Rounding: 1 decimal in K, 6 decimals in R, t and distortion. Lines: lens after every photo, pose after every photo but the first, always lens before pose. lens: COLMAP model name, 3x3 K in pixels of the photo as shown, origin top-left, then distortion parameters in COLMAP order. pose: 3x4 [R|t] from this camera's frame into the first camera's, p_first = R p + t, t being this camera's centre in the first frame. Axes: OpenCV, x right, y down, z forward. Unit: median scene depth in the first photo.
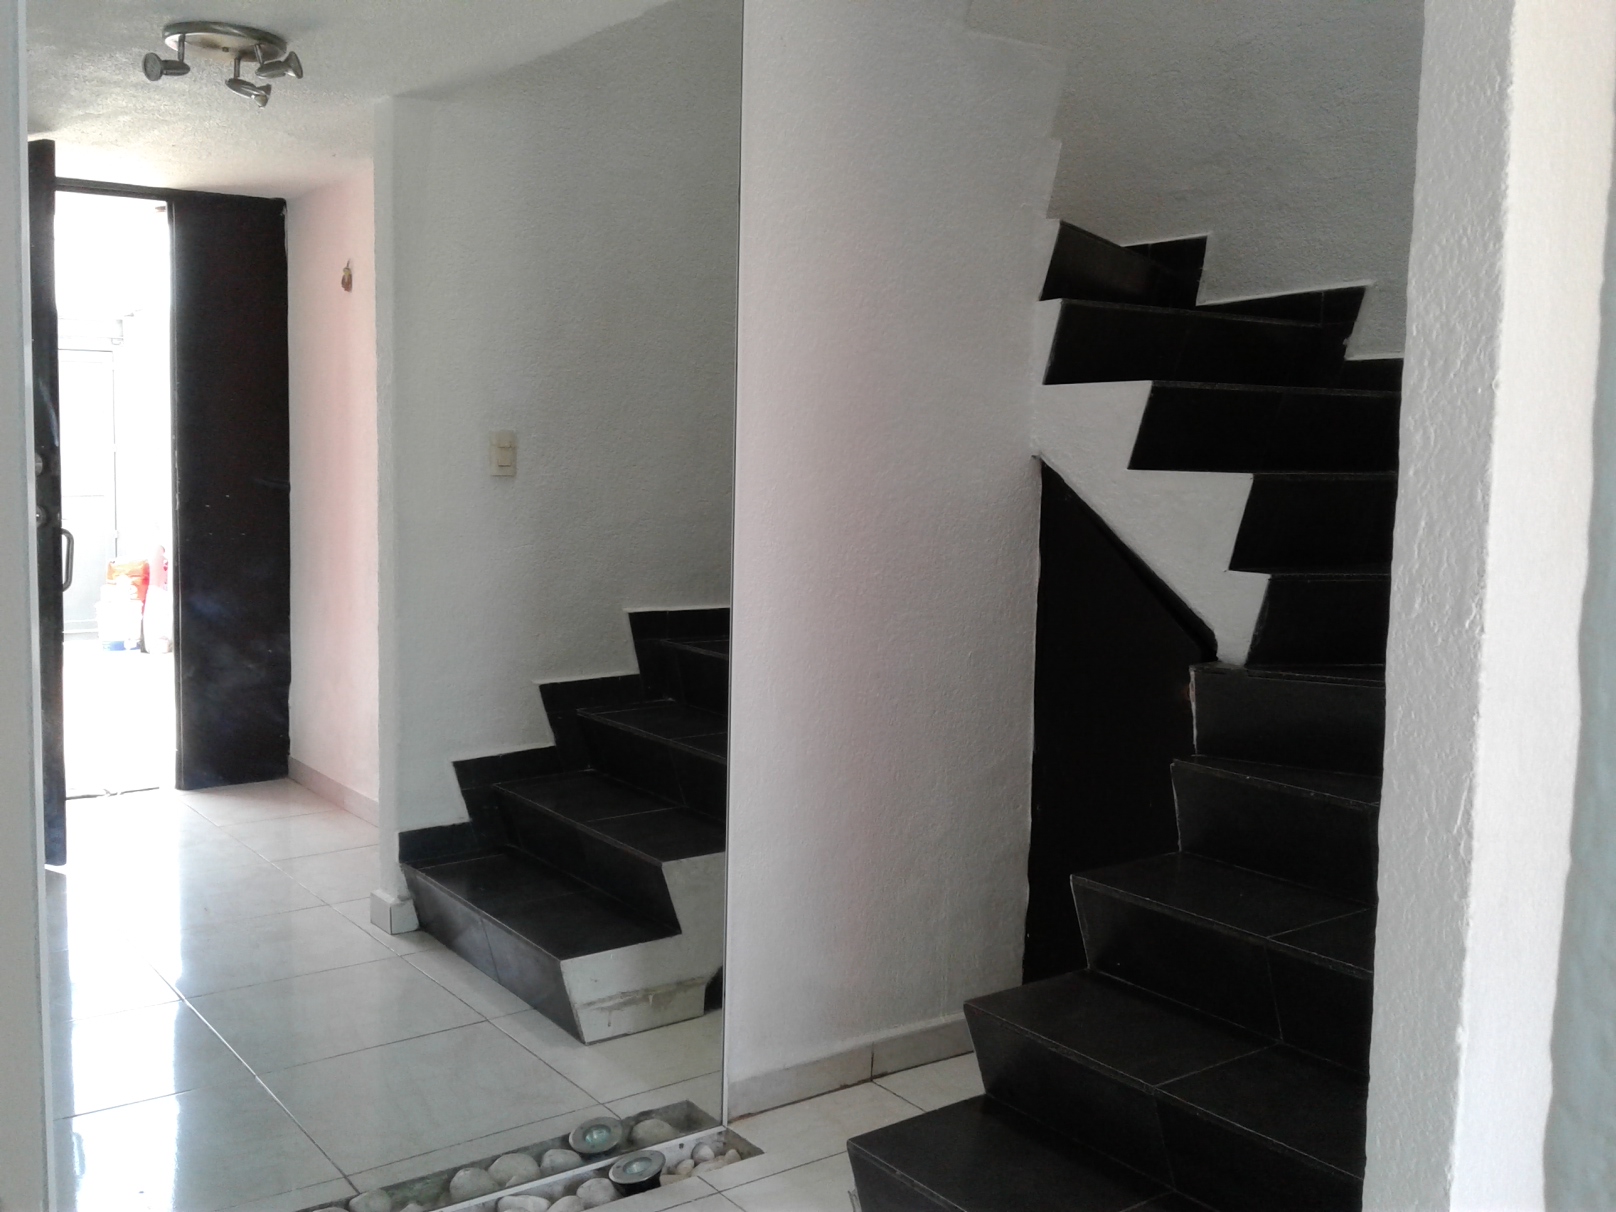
lens RADIAL K [[1520.5, 0, 808.5], [0, 1520.5, 603.0], [0, 0, 1]] dist [0.071052, 0.000000]
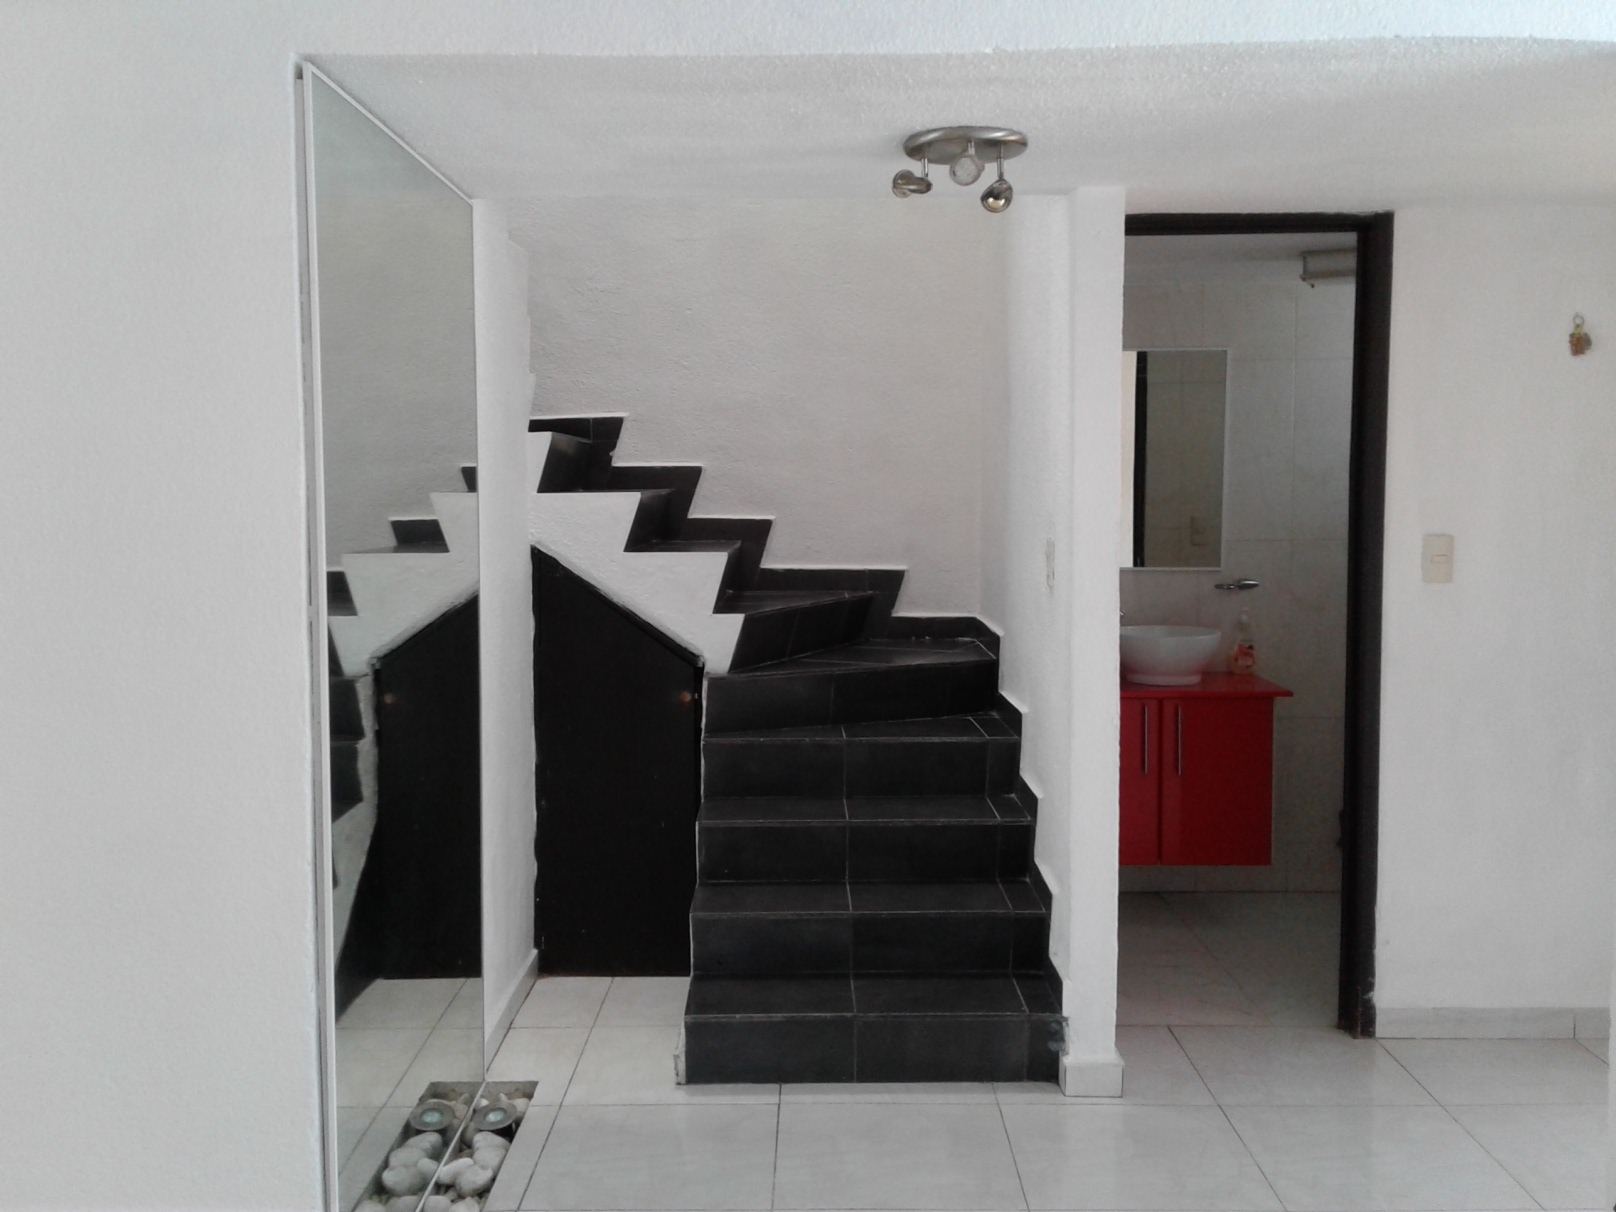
lens RADIAL K [[1520.5, 0, 807.9], [0, 1520.5, 609.4], [0, 0, 1]] dist [0.071052, 0.000000]
pose [[0.588598, -0.088352, 0.803583, -0.831694], [0.097538, 0.994510, 0.037900, -0.068859], [-0.802520, 0.056072, 0.593984, -0.002388]]
